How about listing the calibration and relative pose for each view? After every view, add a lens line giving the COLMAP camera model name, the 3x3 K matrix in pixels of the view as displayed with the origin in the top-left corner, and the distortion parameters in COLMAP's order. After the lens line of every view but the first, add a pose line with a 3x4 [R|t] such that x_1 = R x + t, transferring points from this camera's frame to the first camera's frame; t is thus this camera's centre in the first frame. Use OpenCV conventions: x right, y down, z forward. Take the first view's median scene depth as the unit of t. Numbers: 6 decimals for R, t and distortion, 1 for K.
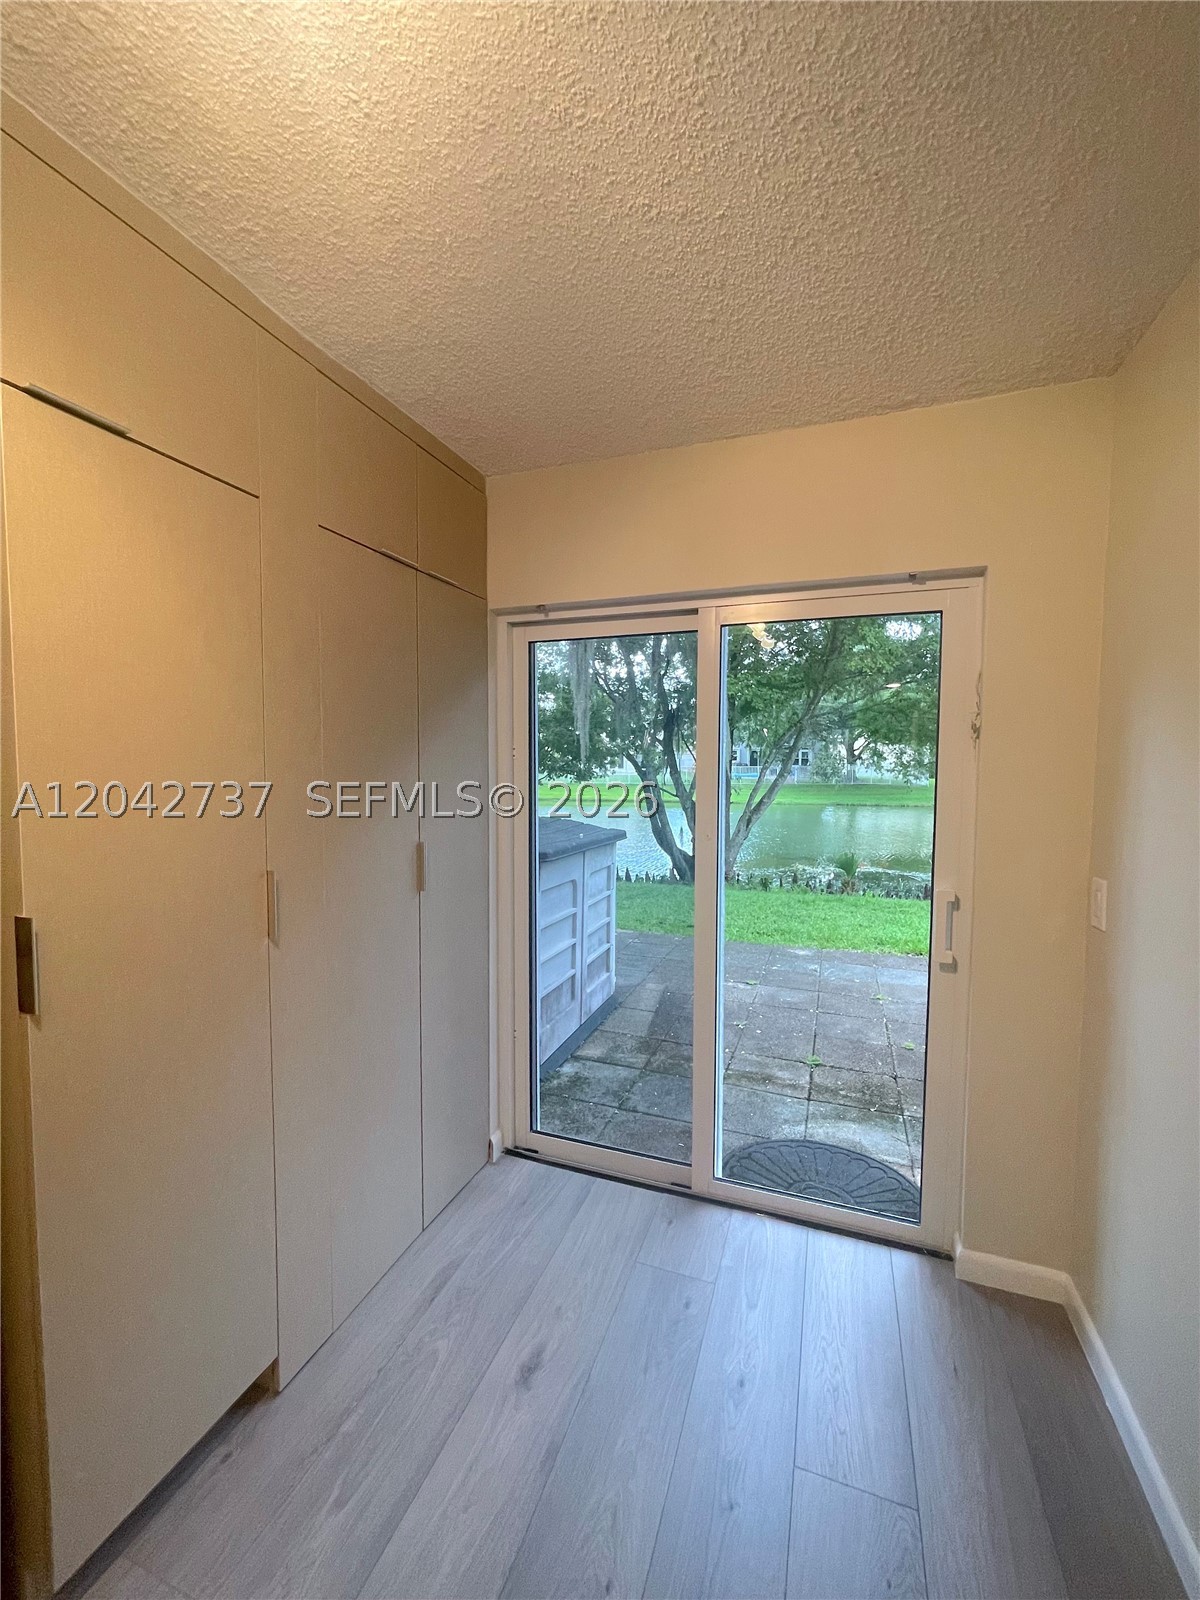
lens RADIAL K [[648.8, 0, 601.3], [0, 648.8, 791.5], [0, 0, 1]] dist [-0.007402, 0.000706]
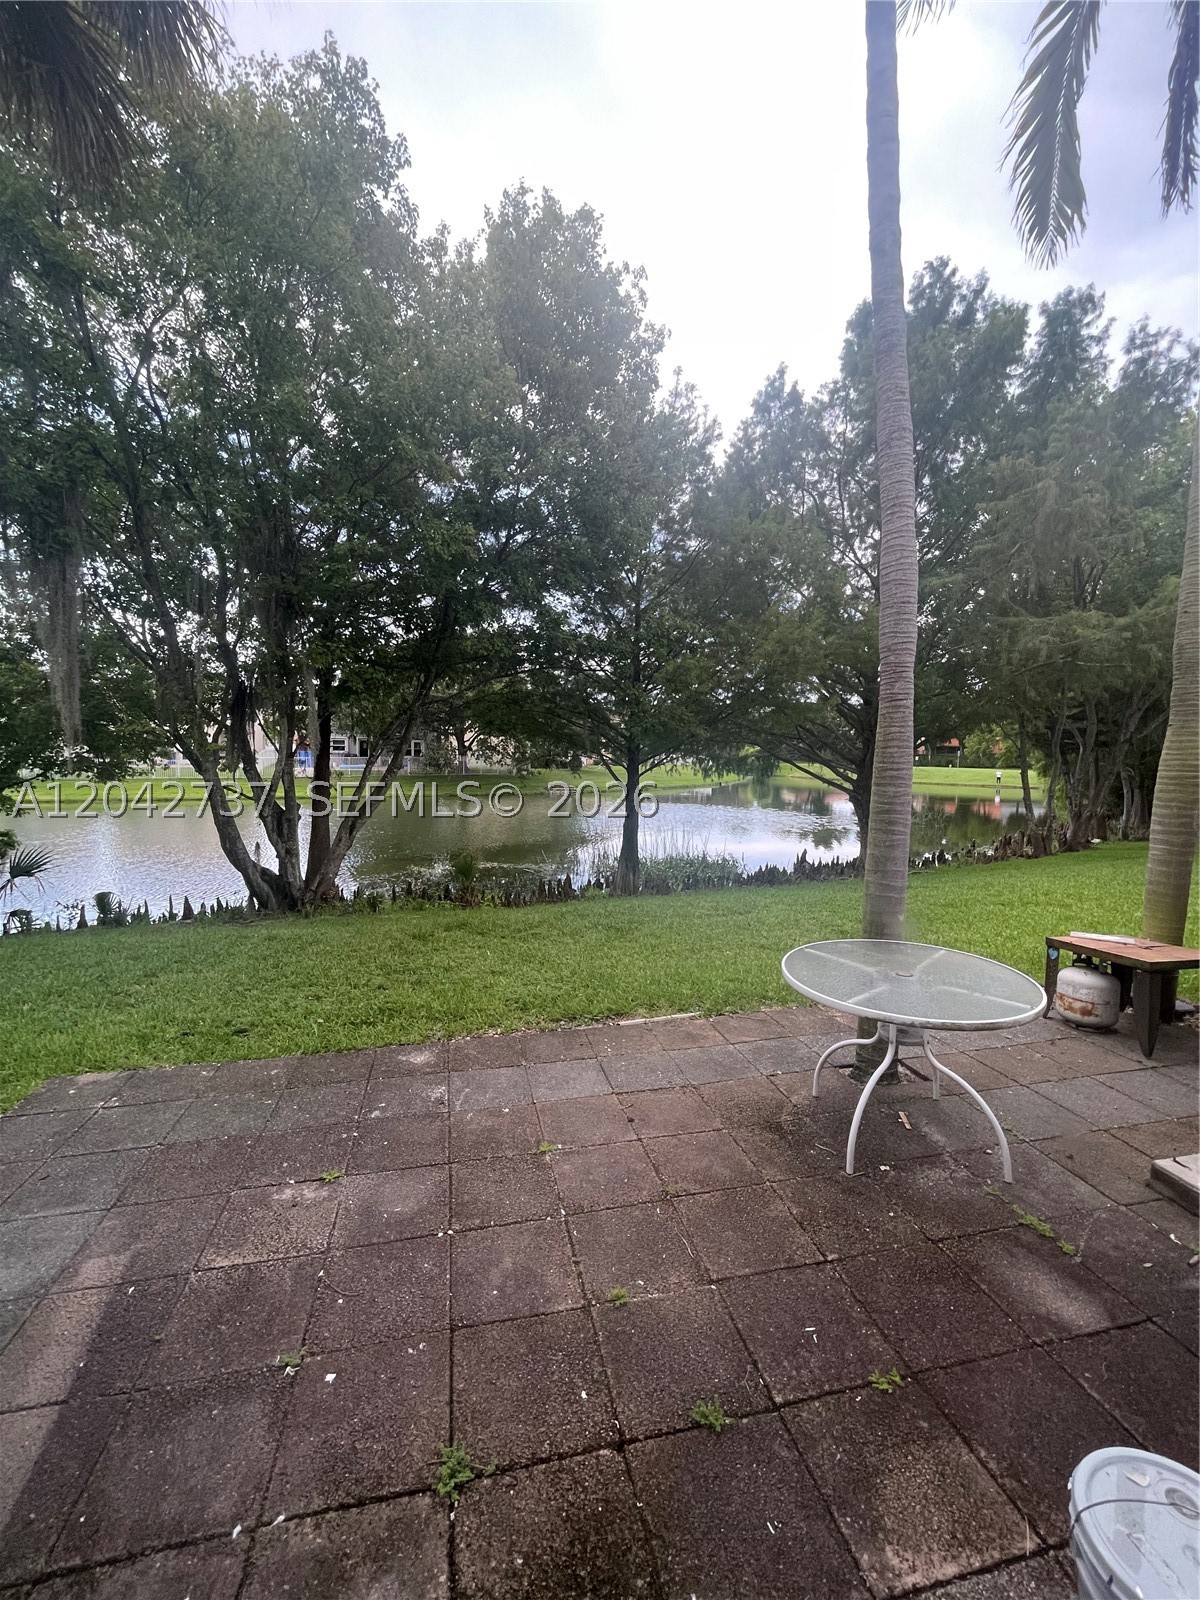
lens RADIAL K [[648.8, 0, 598.1], [0, 648.8, 800.7], [0, 0, 1]] dist [-0.007402, 0.000706]
pose [[0.838869, -0.030838, 0.543459, 0.043627], [0.014651, 0.999311, 0.034089, -0.011730], [-0.544136, -0.020634, 0.838743, 0.138102]]
